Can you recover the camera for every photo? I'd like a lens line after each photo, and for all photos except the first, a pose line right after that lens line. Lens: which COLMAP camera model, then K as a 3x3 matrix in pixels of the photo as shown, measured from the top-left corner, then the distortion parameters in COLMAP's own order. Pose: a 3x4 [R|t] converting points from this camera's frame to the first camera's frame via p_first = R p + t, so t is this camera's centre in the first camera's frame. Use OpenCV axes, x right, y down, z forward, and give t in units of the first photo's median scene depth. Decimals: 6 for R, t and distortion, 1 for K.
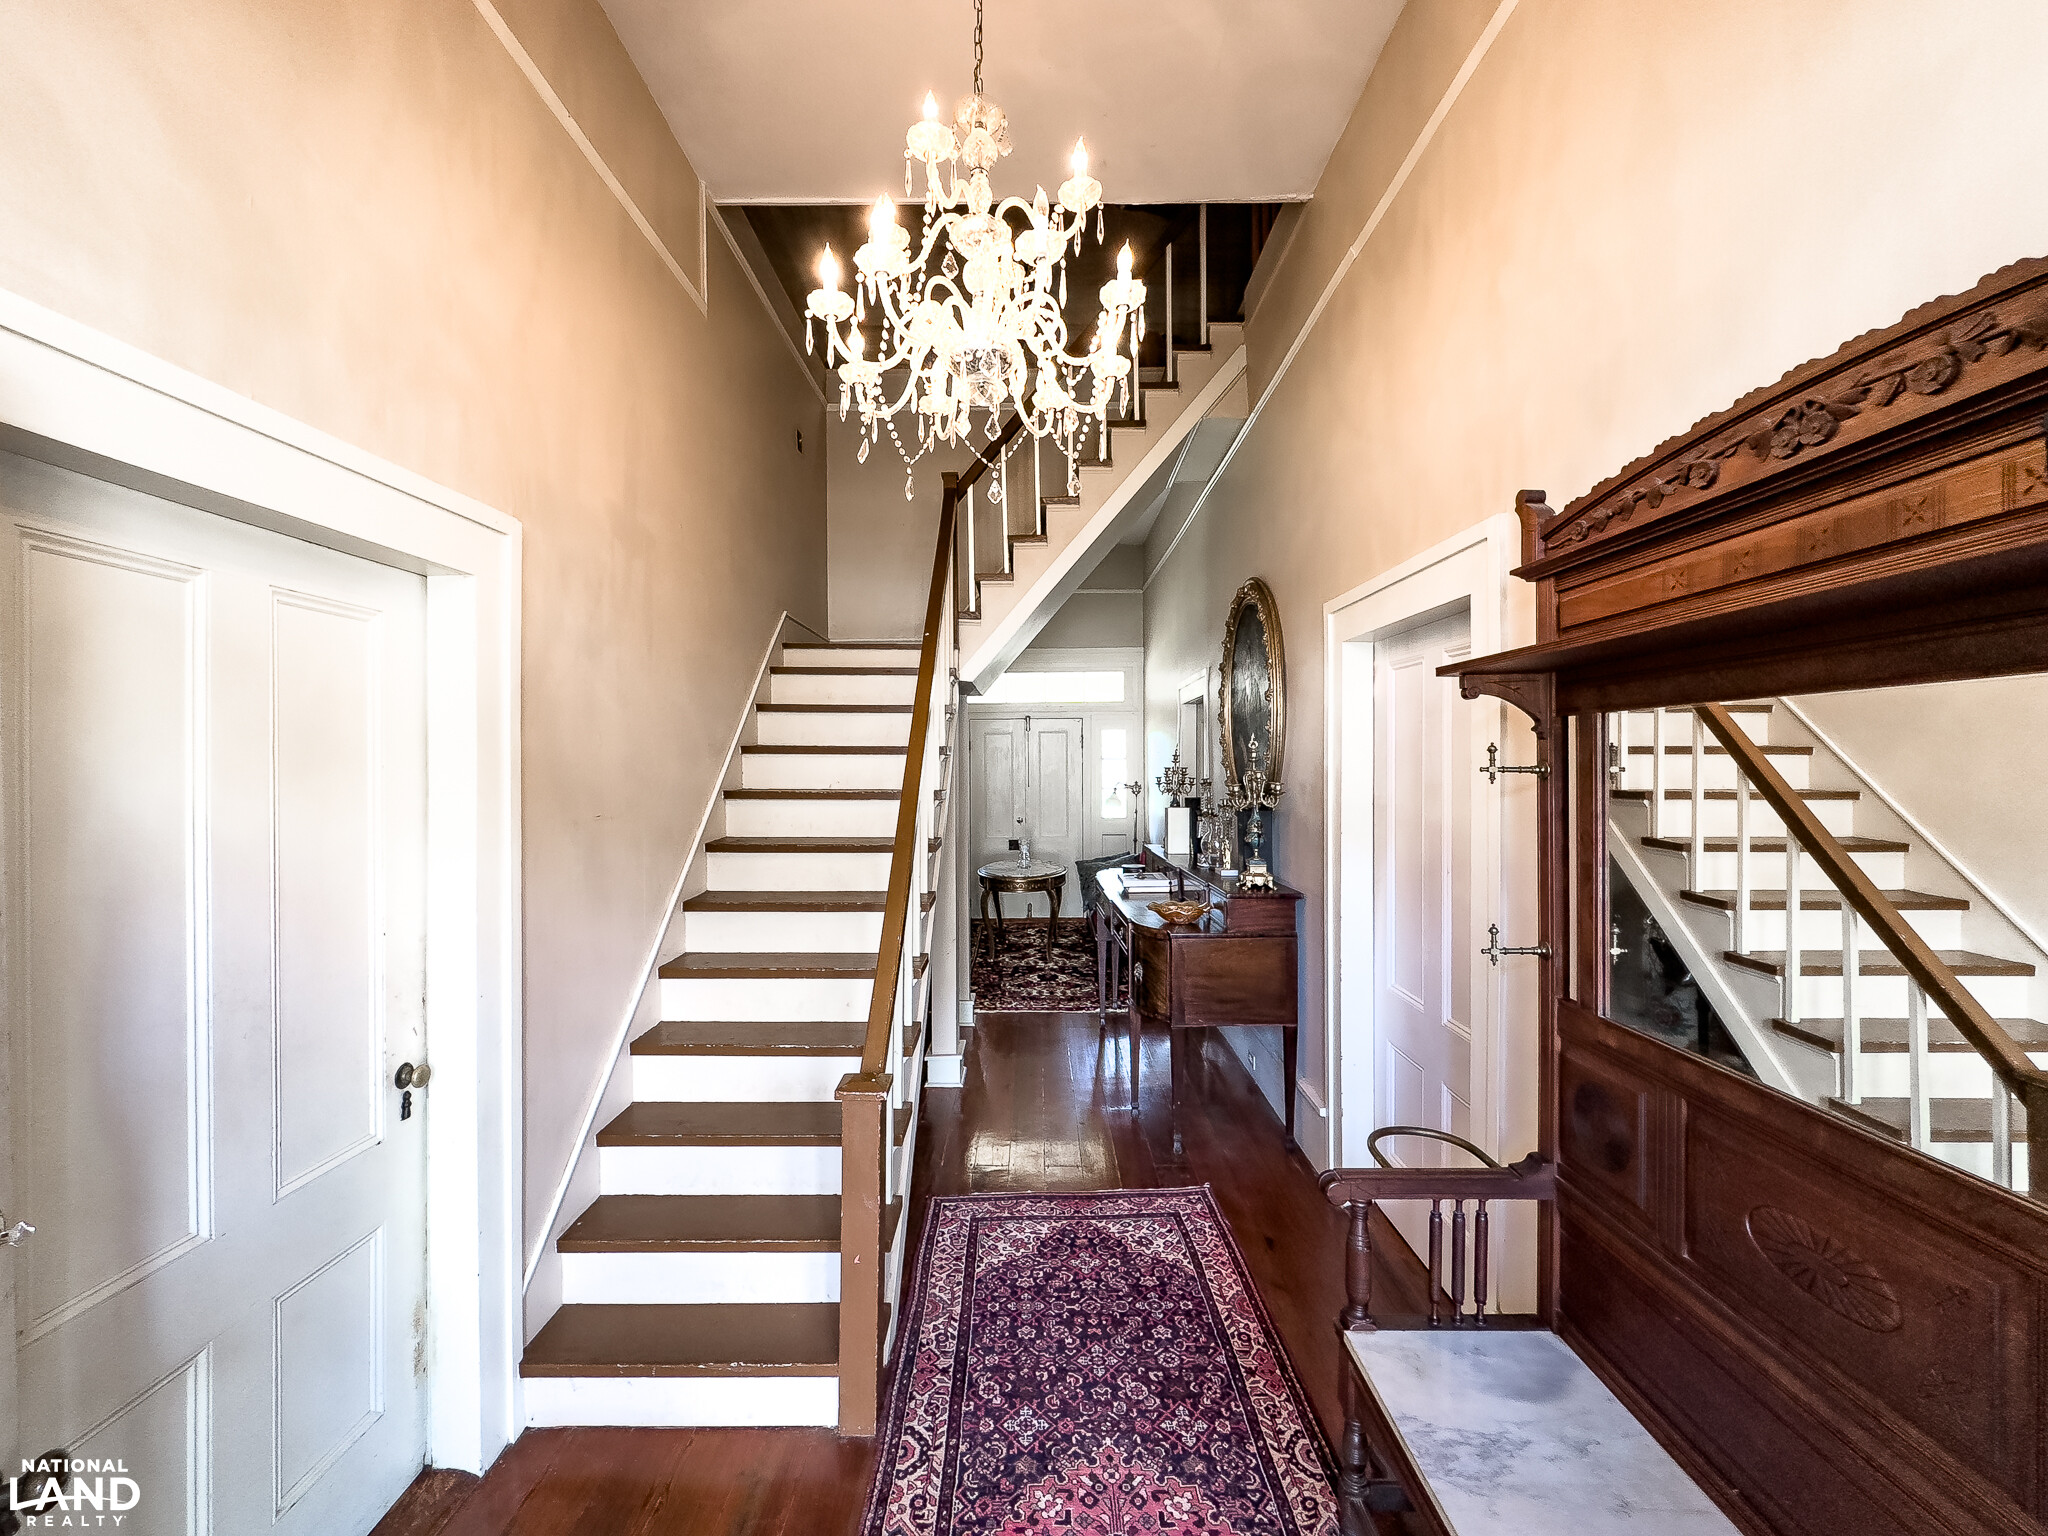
lens RADIAL K [[848.0, 0, 1052.0], [0, 848.0, 781.3], [0, 0, 1]] dist [-0.000739, 0.000610]
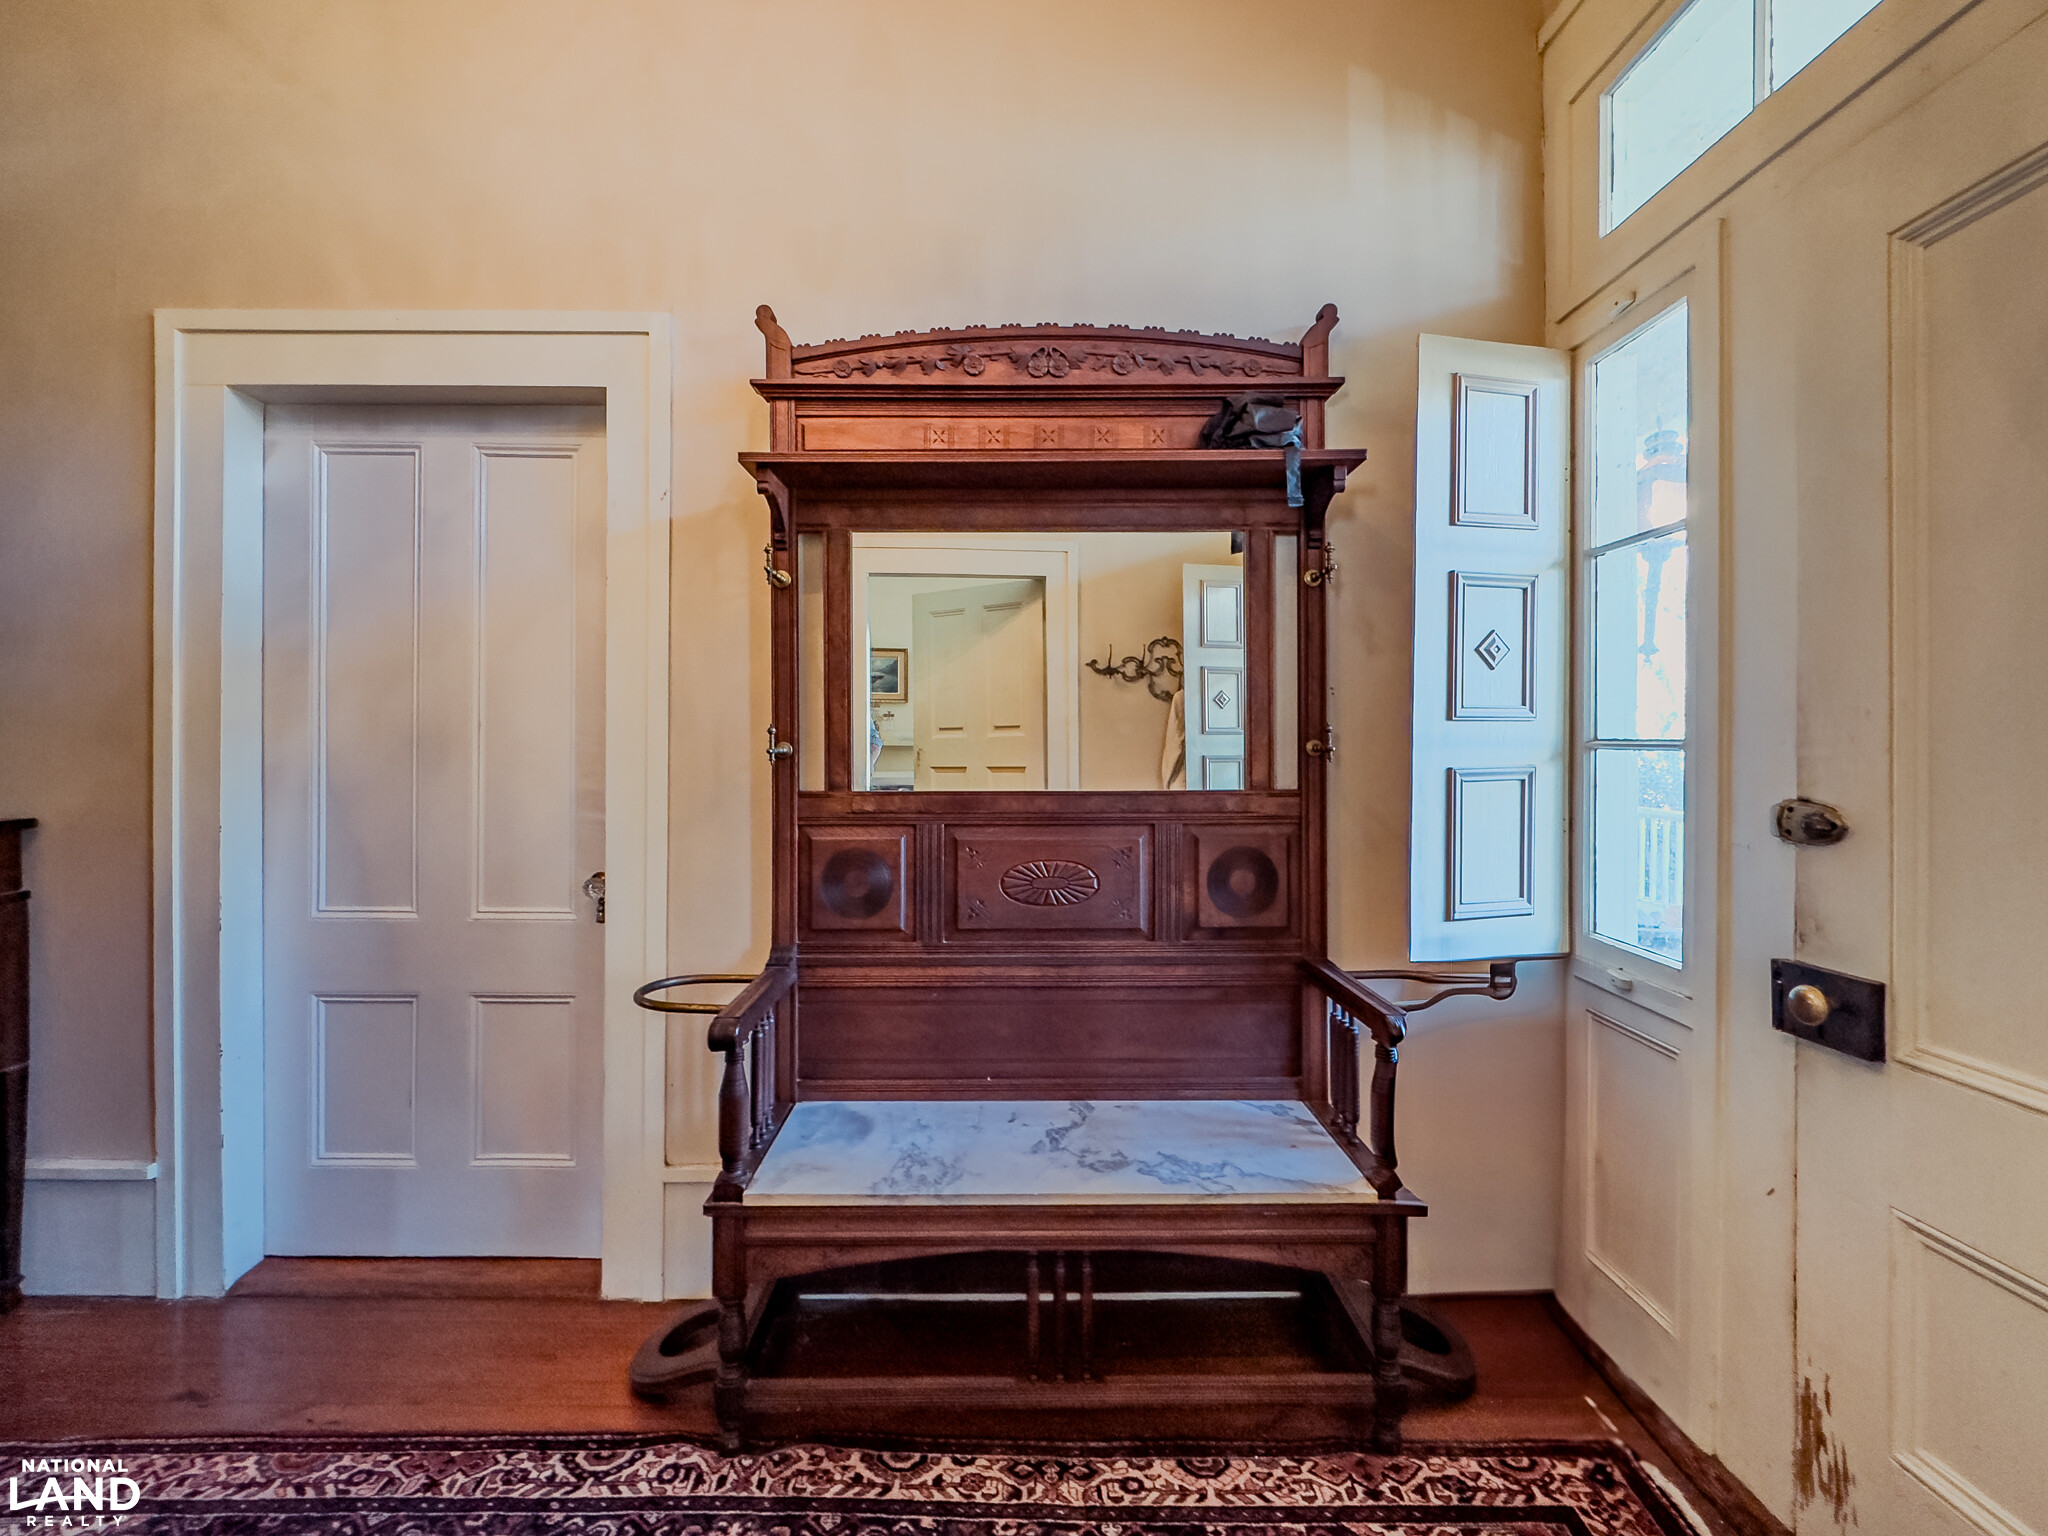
lens RADIAL K [[930.7, 0, 1014.9], [0, 930.7, 750.7], [0, 0, 1]] dist [-0.000907, 0.000393]
pose [[0.007040, -0.013981, 0.999877, -0.572288], [0.029573, 0.999468, 0.013767, 0.188138], [-0.999538, 0.029472, 0.007450, 0.683006]]
